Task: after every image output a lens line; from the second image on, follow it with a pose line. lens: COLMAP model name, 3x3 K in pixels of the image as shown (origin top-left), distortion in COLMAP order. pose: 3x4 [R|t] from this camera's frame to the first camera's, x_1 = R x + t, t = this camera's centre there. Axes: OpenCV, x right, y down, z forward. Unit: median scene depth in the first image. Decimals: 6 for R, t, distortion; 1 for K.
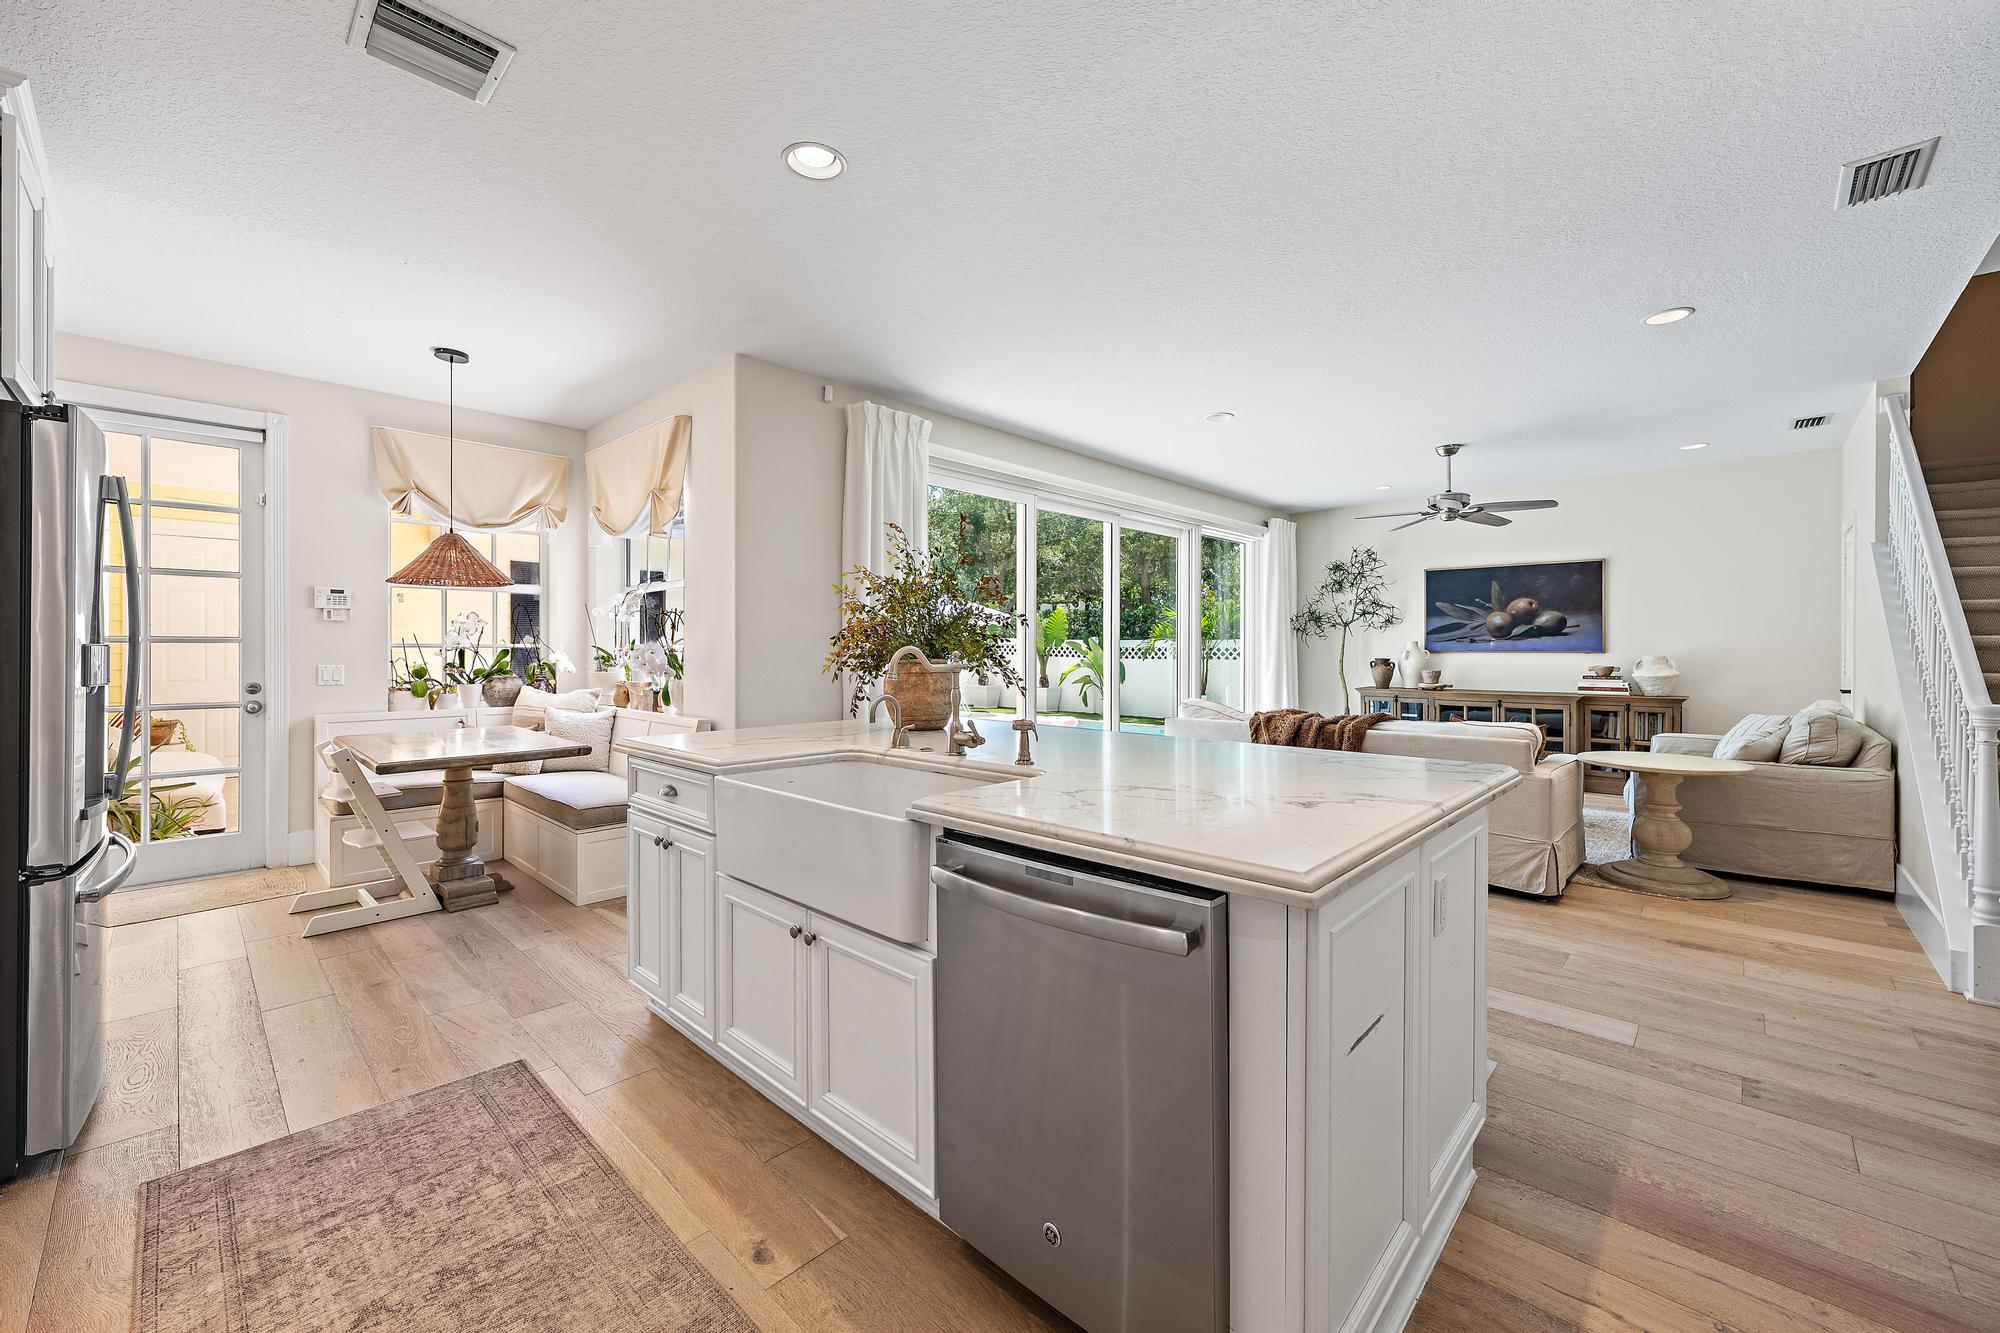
lens RADIAL K [[783.9, 0, 1003.6], [0, 783.9, 650.2], [0, 0, 1]] dist [-0.002657, -0.000223]
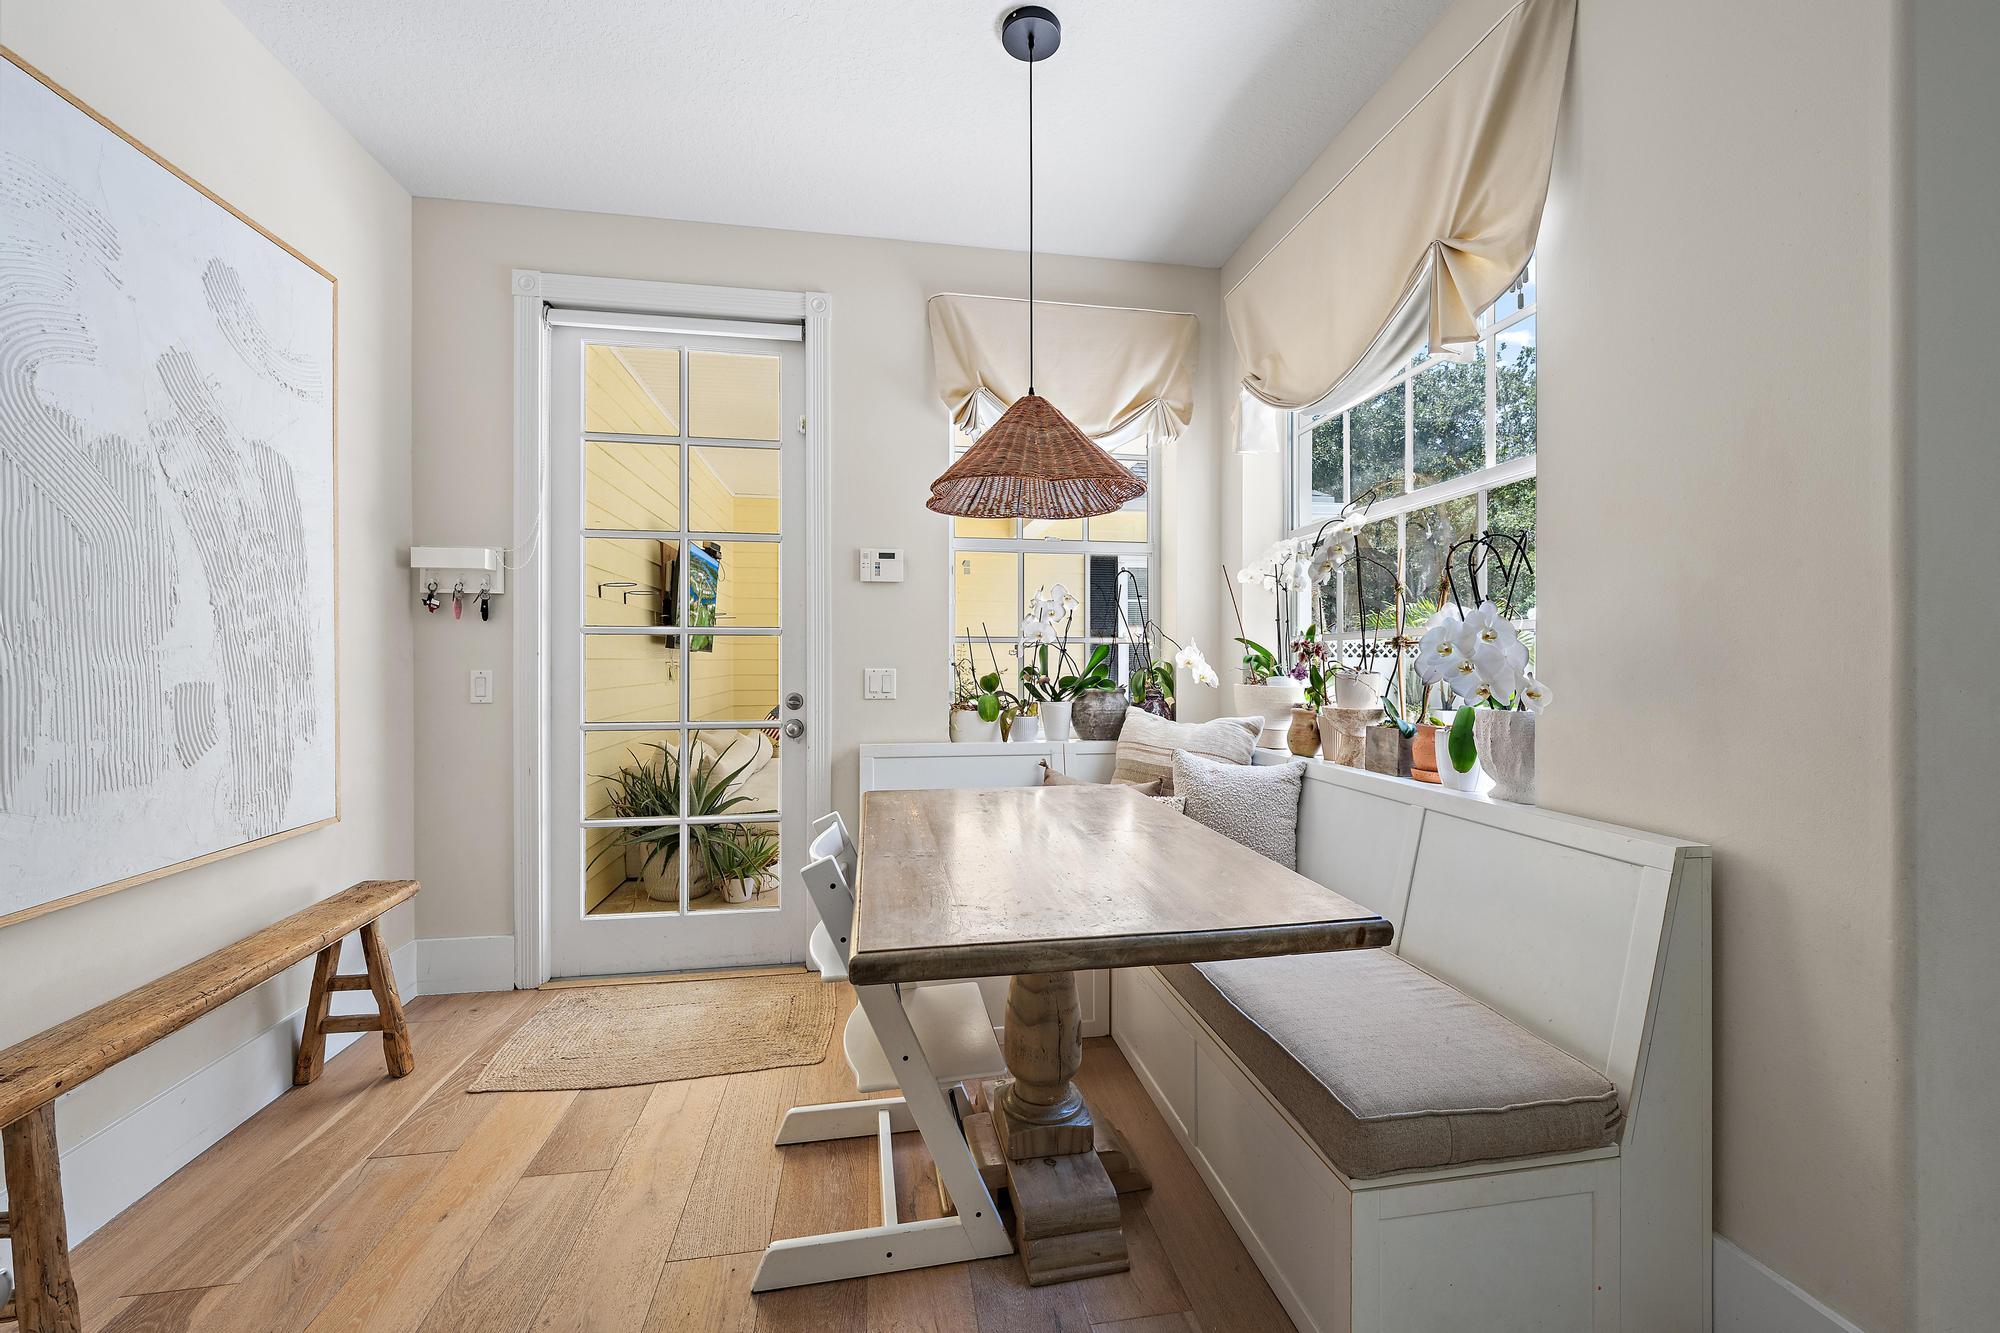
lens RADIAL K [[783.9, 0, 1003.5], [0, 783.9, 666.8], [0, 0, 1]] dist [-0.002657, -0.000223]
pose [[0.798704, 0.003000, -0.601716, -0.354864], [0.000370, 0.999985, 0.005477, 0.013094], [0.601724, -0.004598, 0.798691, 0.500053]]
